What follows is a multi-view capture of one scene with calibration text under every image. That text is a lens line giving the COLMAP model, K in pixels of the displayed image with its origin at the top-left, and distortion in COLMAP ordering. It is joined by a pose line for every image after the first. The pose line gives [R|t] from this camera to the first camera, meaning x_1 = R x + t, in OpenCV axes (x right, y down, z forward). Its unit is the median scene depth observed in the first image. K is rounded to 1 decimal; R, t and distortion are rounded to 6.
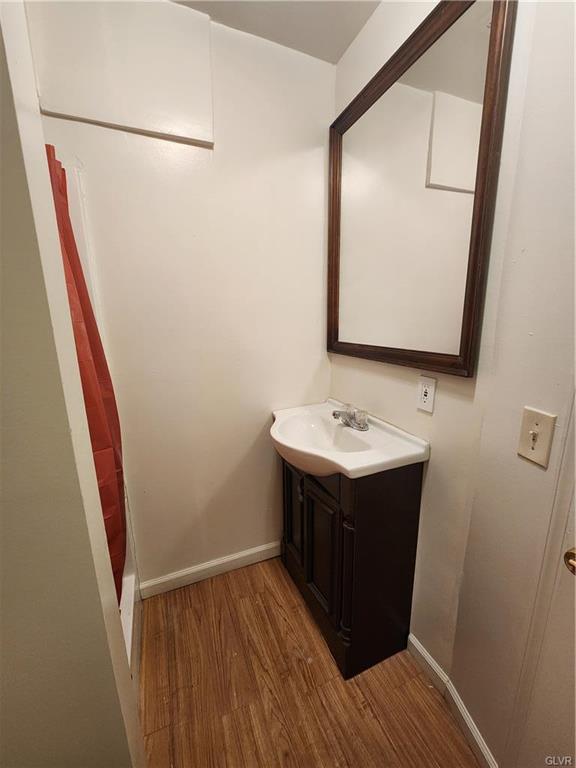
lens RADIAL K [[314.2, 0, 290.0], [0, 314.2, 381.6], [0, 0, 1]] dist [0.003146, 0.000530]
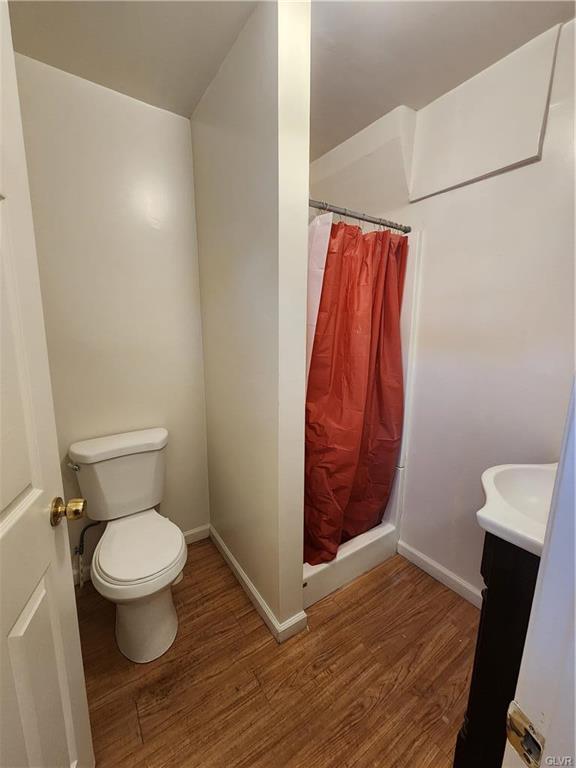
lens RADIAL K [[314.2, 0, 291.2], [0, 314.2, 386.3], [0, 0, 1]] dist [0.003146, 0.000530]
pose [[0.203225, 0.188277, -0.960860, 0.658633], [-0.215364, 0.965901, 0.143715, -0.053221], [0.955153, 0.177728, 0.236843, 0.212763]]
